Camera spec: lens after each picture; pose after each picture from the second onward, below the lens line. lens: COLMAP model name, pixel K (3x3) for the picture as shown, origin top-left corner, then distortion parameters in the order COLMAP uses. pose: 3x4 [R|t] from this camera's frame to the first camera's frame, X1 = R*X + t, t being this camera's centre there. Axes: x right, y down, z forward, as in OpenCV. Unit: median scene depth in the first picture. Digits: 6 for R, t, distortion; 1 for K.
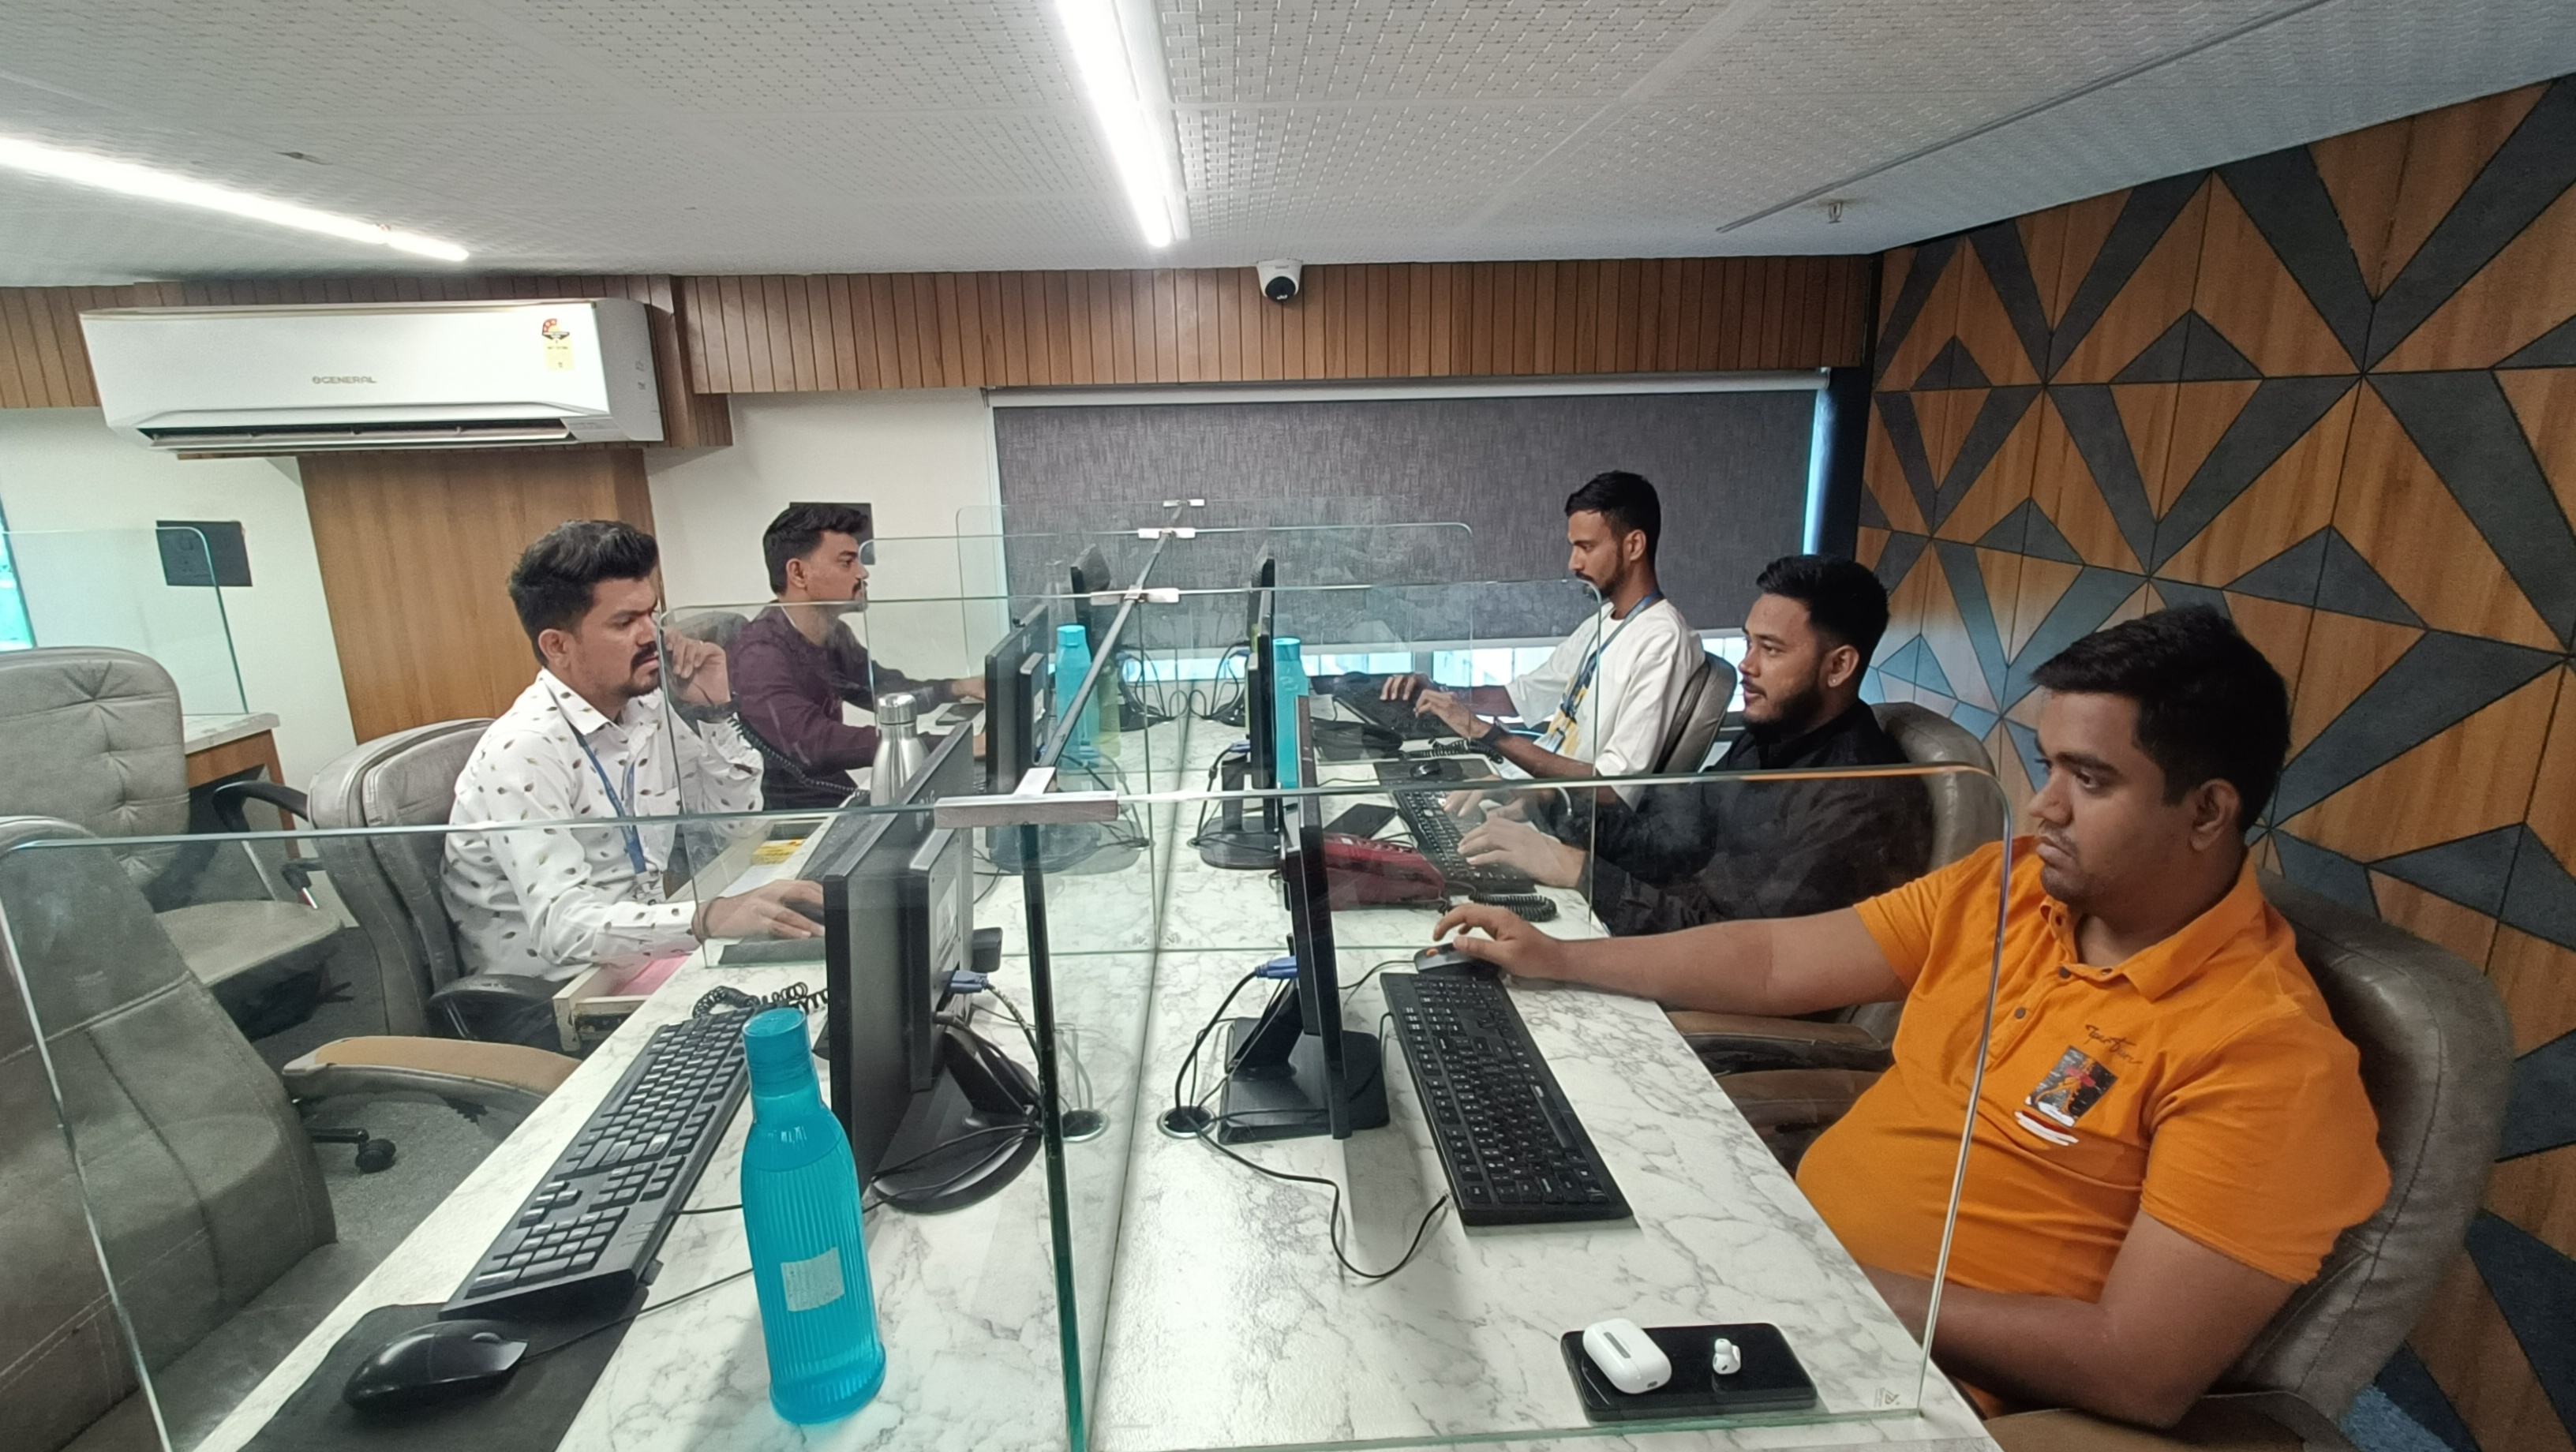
lens RADIAL K [[1199.4, 0, 1297.1], [0, 1199.4, 737.0], [0, 0, 1]] dist [0.000891, 0.000437]
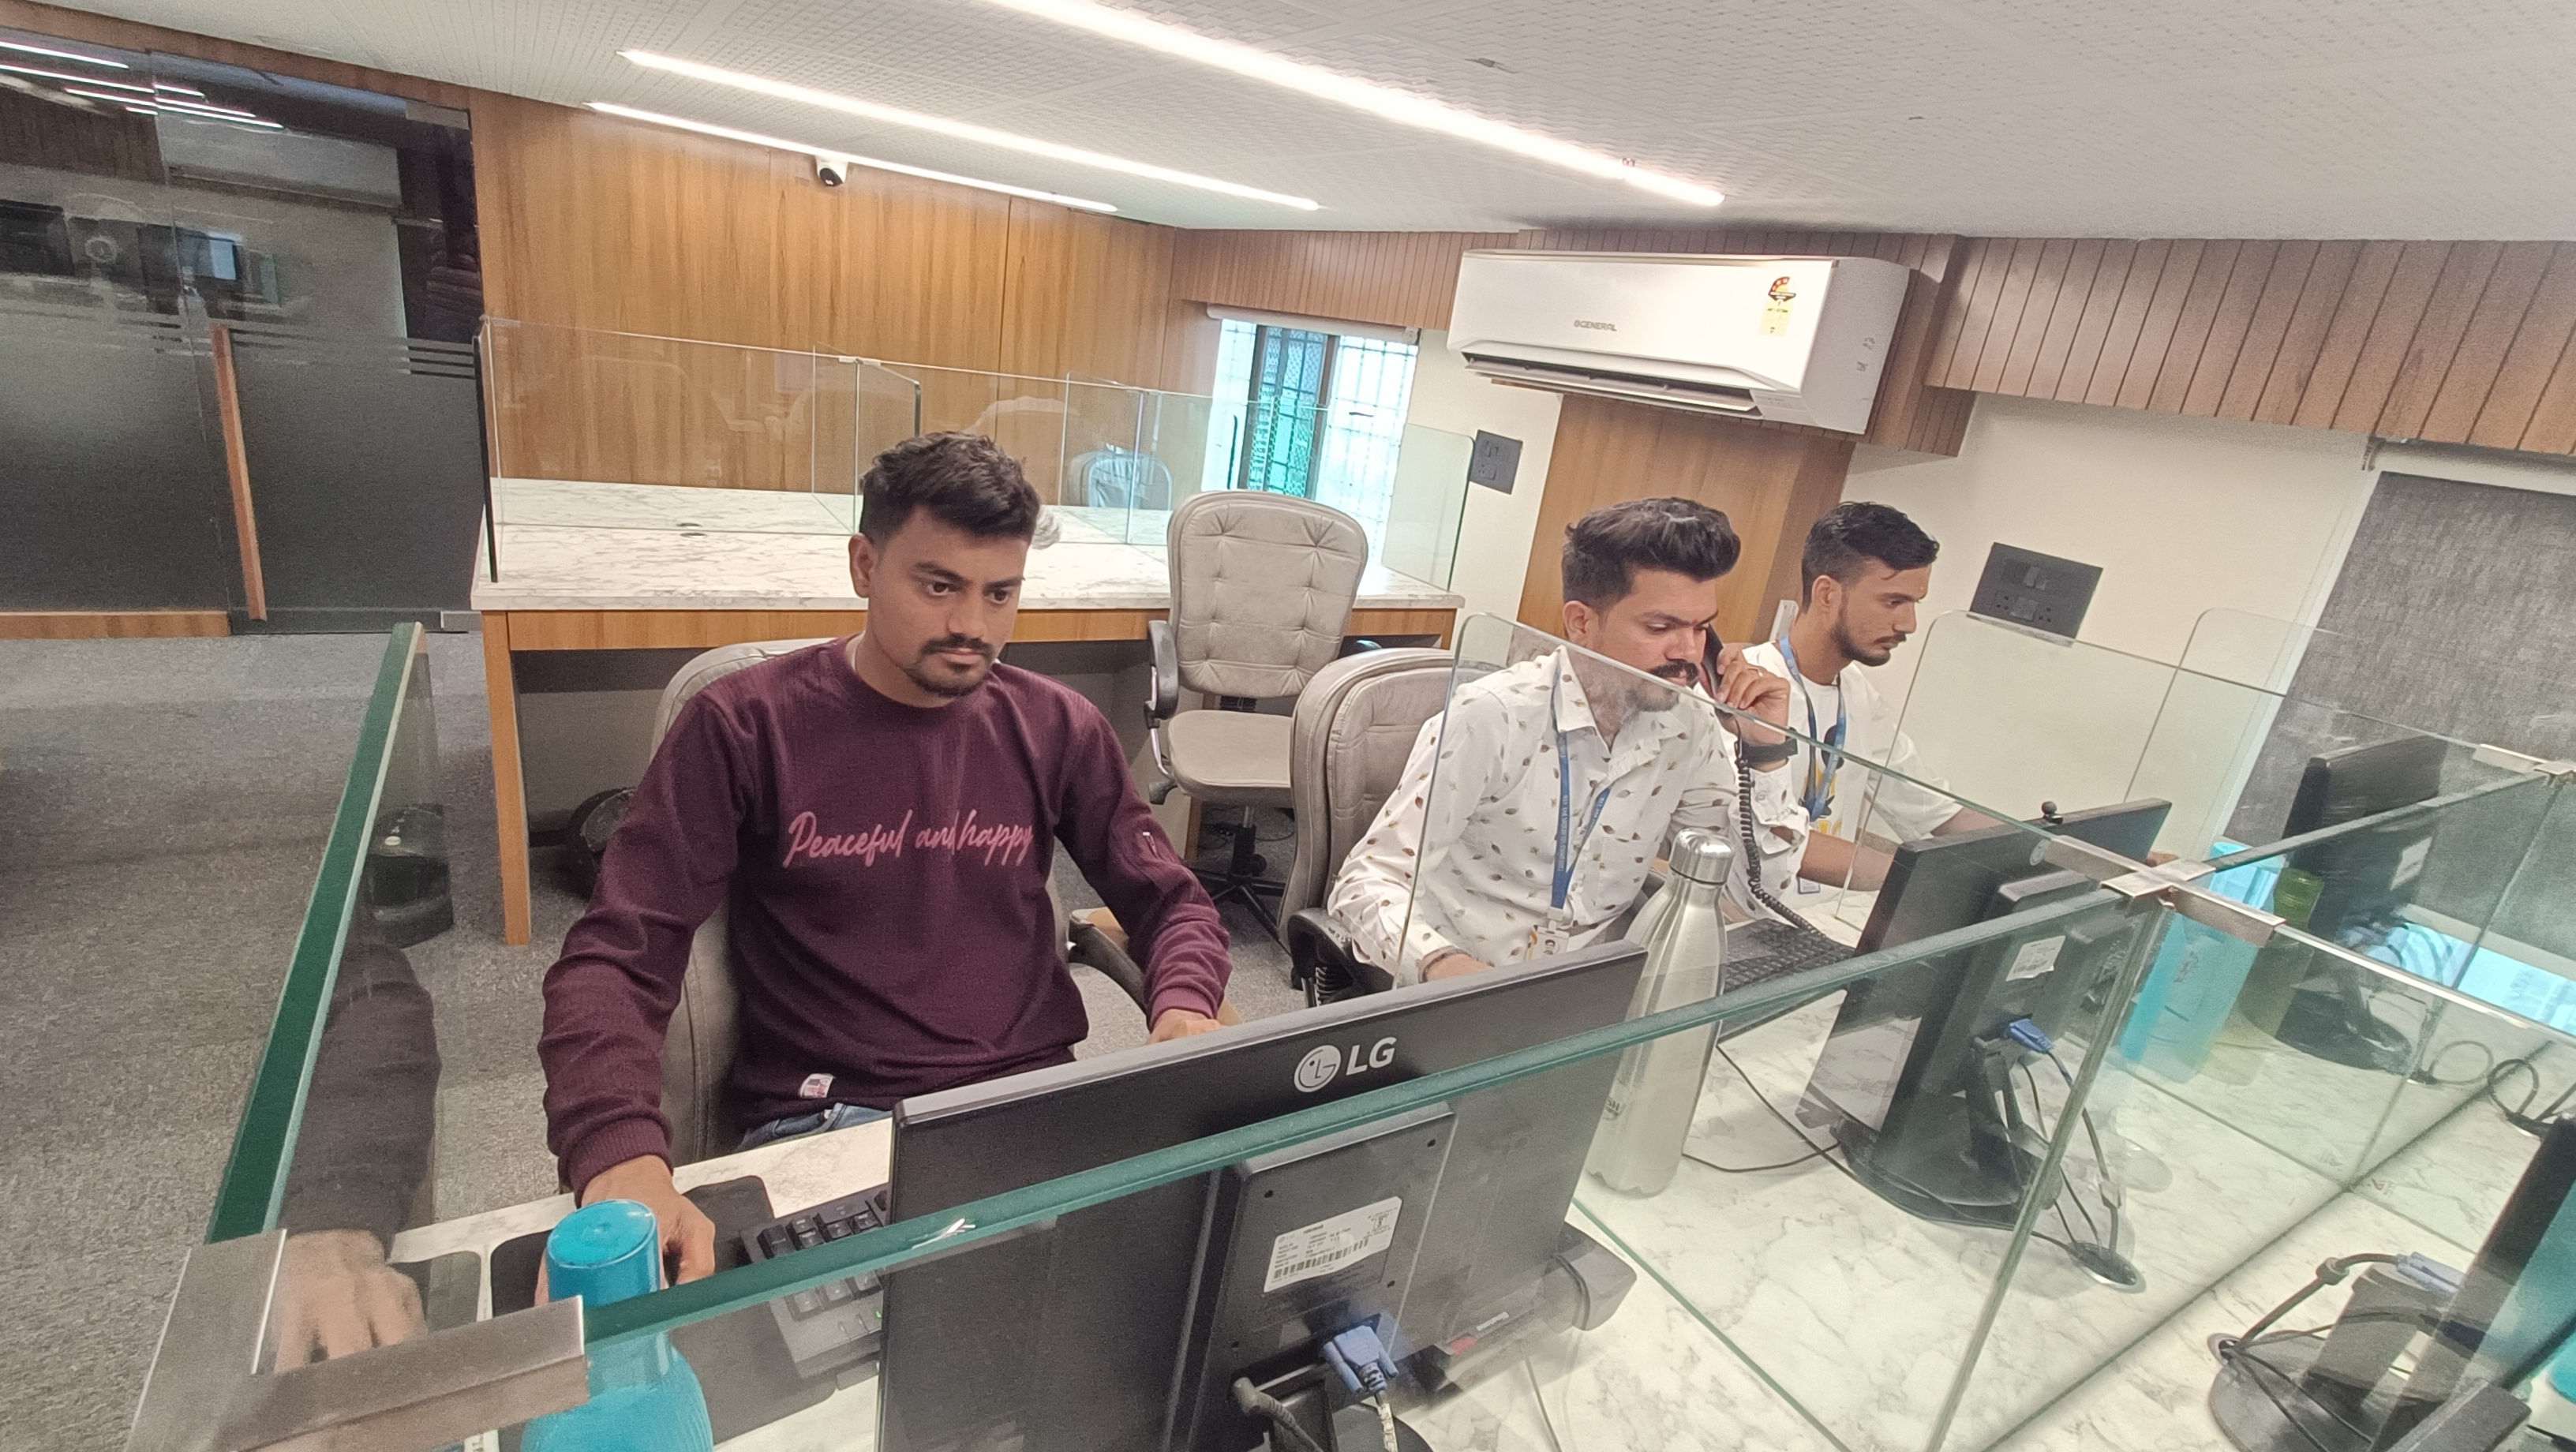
lens RADIAL K [[1199.4, 0, 1297.1], [0, 1199.4, 737.0], [0, 0, 1]] dist [0.000891, 0.000437]
pose [[0.469772, 0.360085, -0.806011, 0.036460], [-0.364117, 0.910781, 0.194671, -0.083291], [0.804197, 0.202031, 0.558972, 0.291252]]
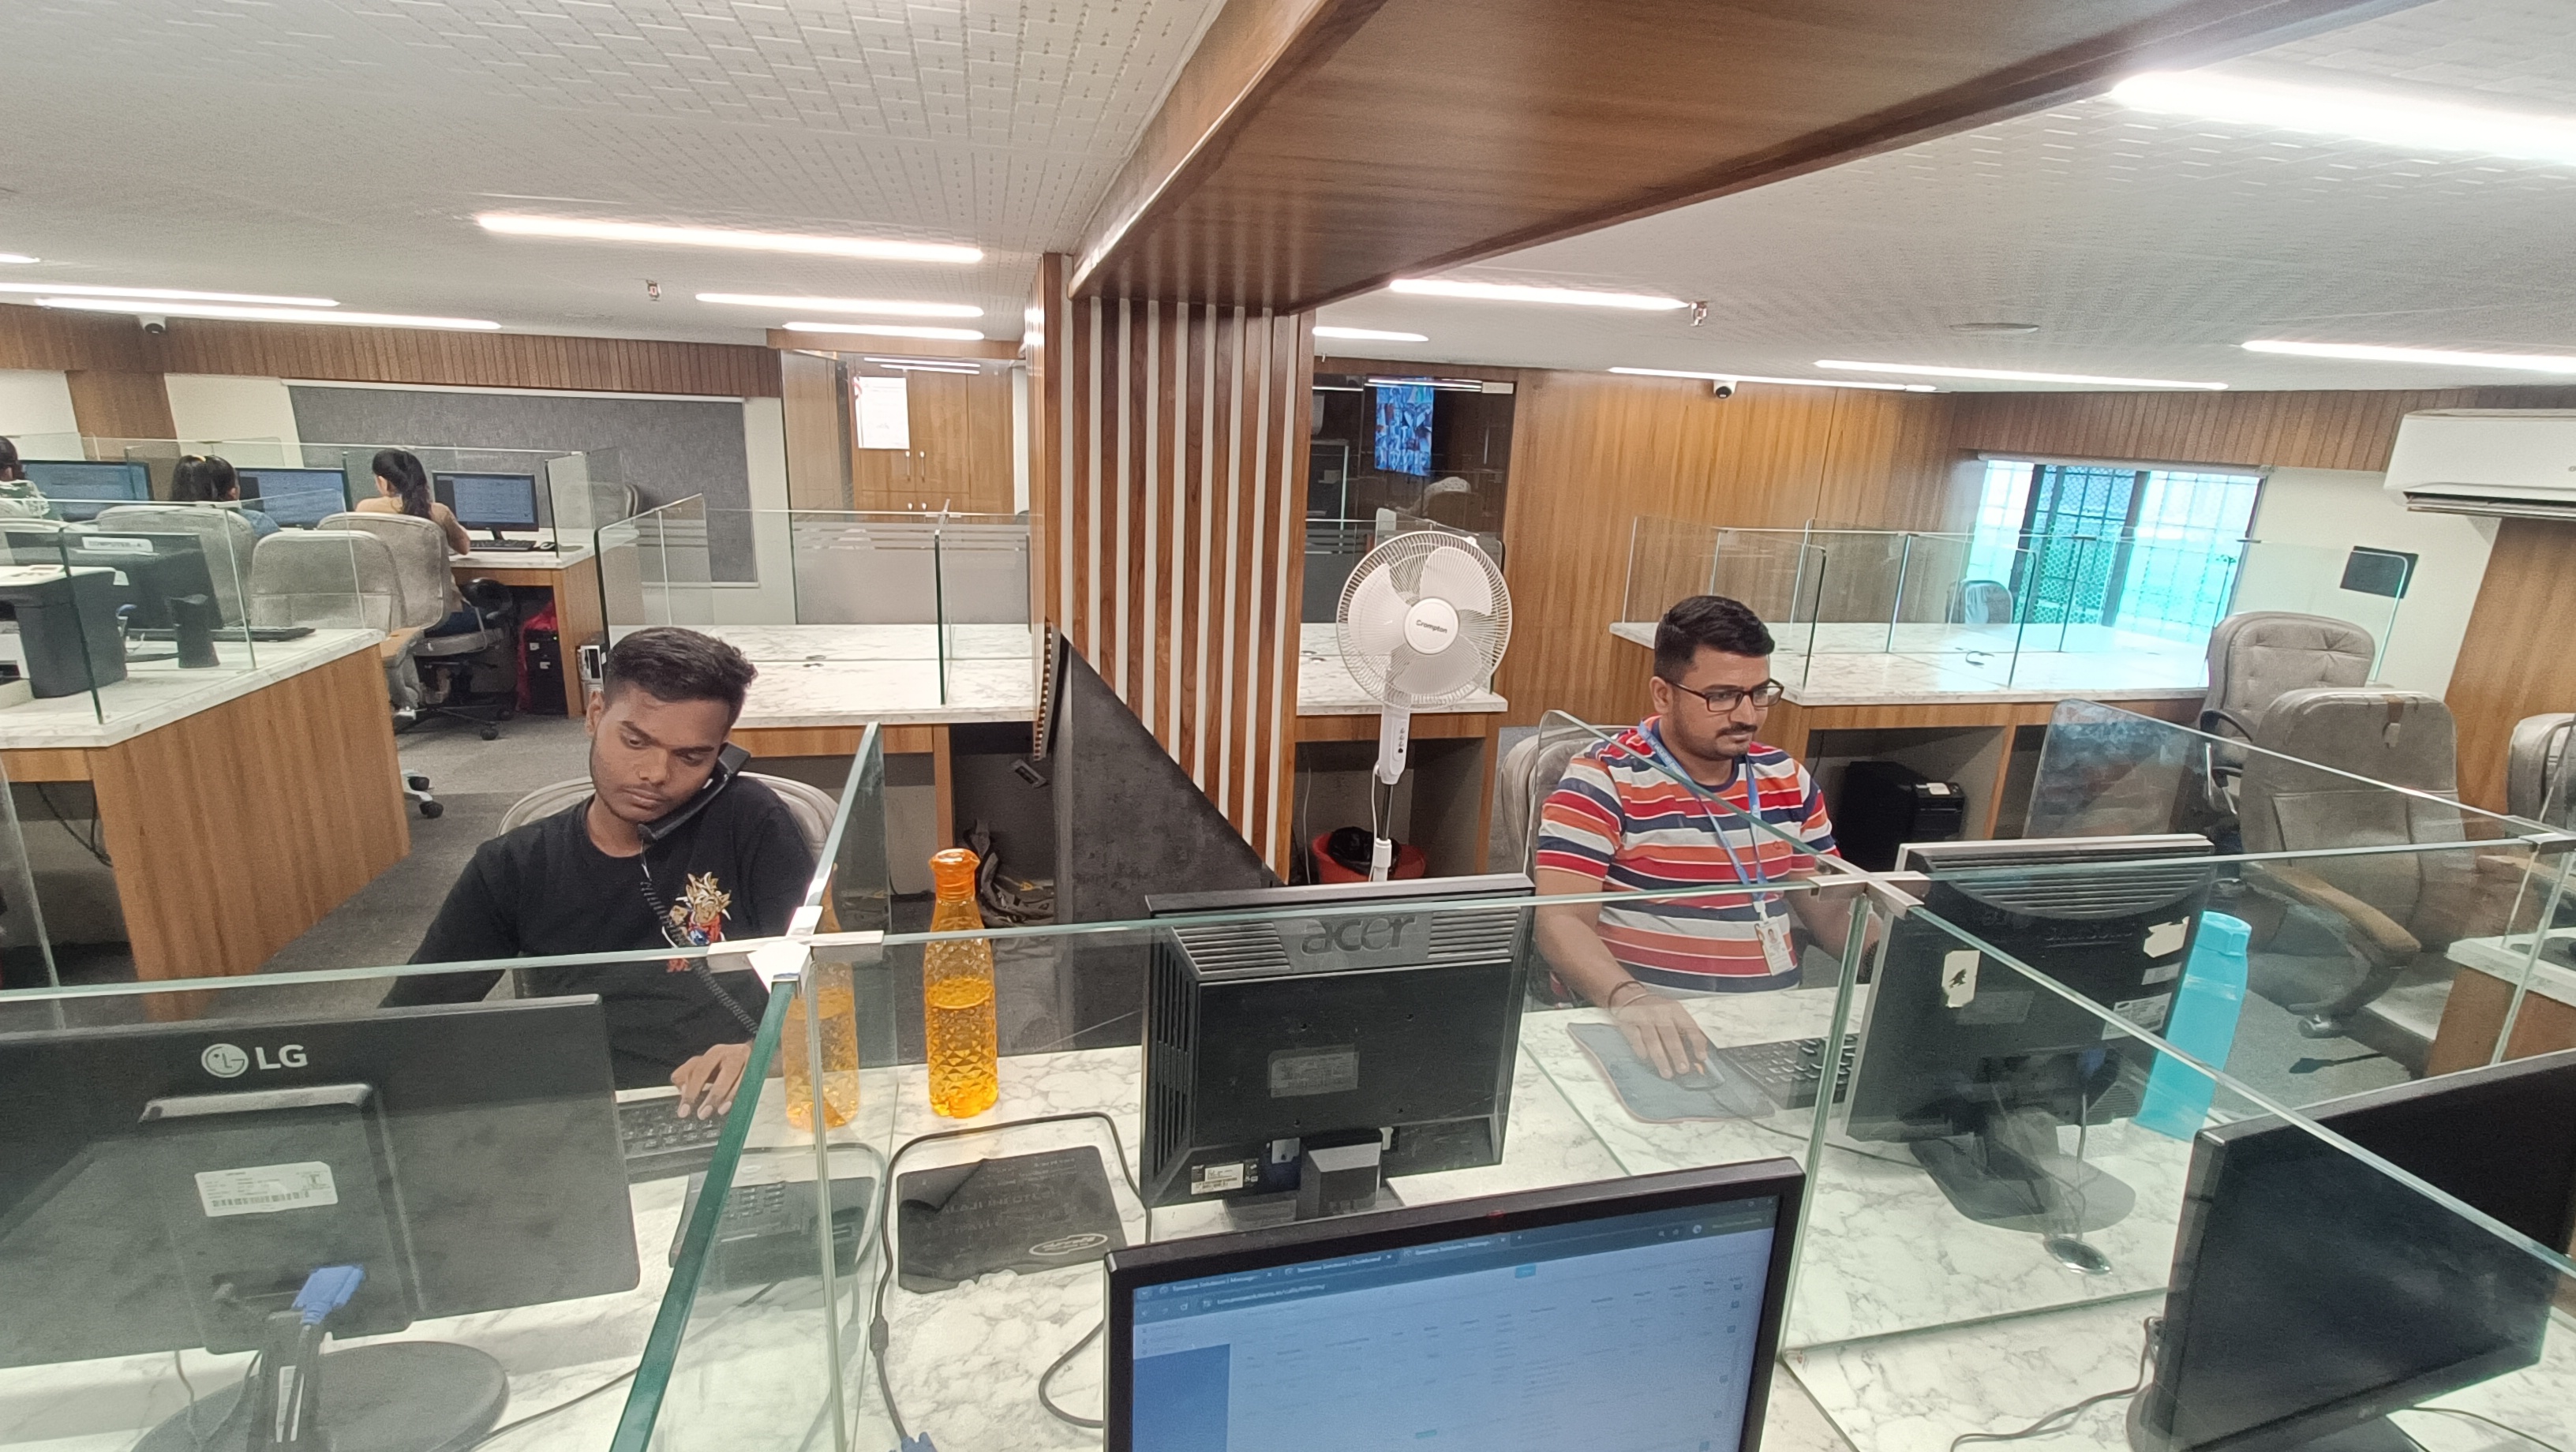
lens RADIAL K [[1199.4, 0, 1297.1], [0, 1199.4, 737.0], [0, 0, 1]] dist [0.000891, 0.000437]
pose [[0.175346, 0.287725, -0.941524, 0.273758], [-0.296643, 0.927337, 0.228144, 0.088386], [0.938753, 0.239292, 0.247957, -0.571408]]
